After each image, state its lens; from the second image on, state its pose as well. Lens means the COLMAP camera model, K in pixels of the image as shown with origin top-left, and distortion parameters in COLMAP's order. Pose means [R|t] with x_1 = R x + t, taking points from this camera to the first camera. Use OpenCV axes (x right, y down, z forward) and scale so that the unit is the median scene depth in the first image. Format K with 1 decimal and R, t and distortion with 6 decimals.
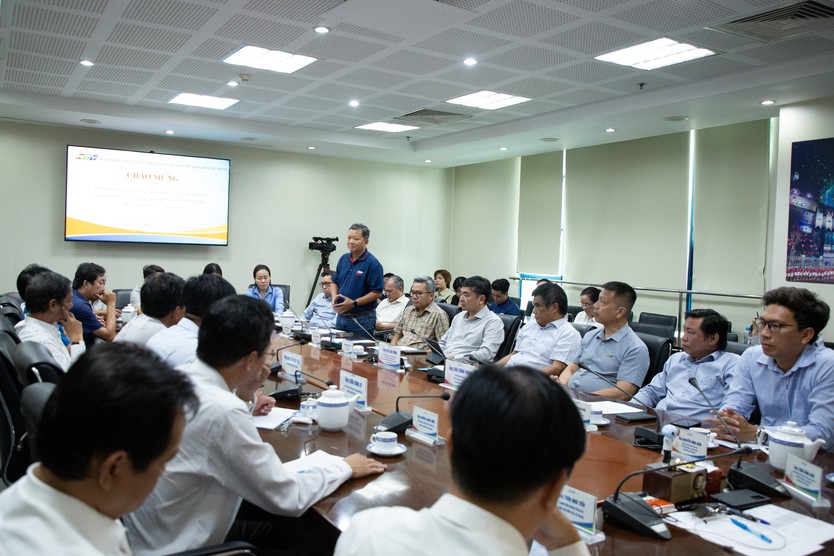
lens RADIAL K [[713.3, 0, 417.0], [0, 713.3, 278.0], [0, 0, 1]] dist [-0.001837, -0.001317]
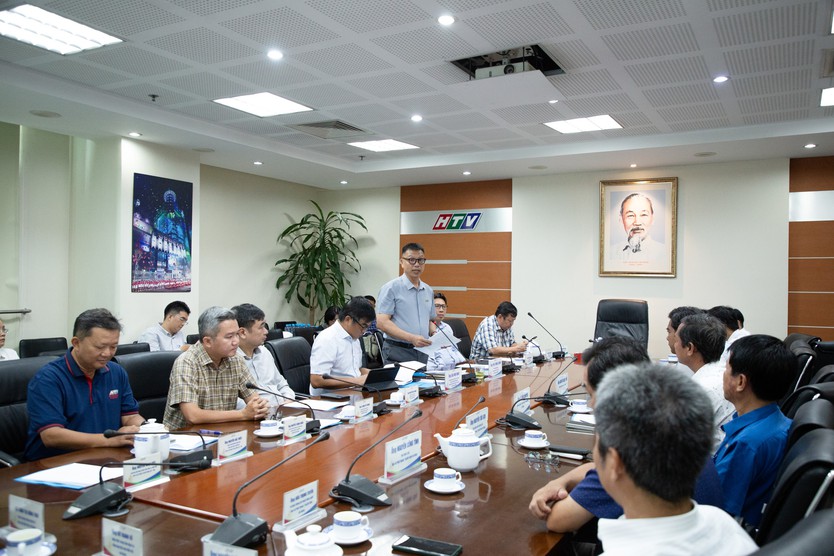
lens RADIAL K [[675.1, 0, 417.0], [0, 675.1, 278.0], [0, 0, 1]] dist [0.003011, 0.004471]
pose [[-0.498389, -0.031437, 0.866383, -0.671467], [0.003082, 0.999272, 0.038032, -0.060533], [-0.866948, 0.021625, -0.497929, 1.173108]]
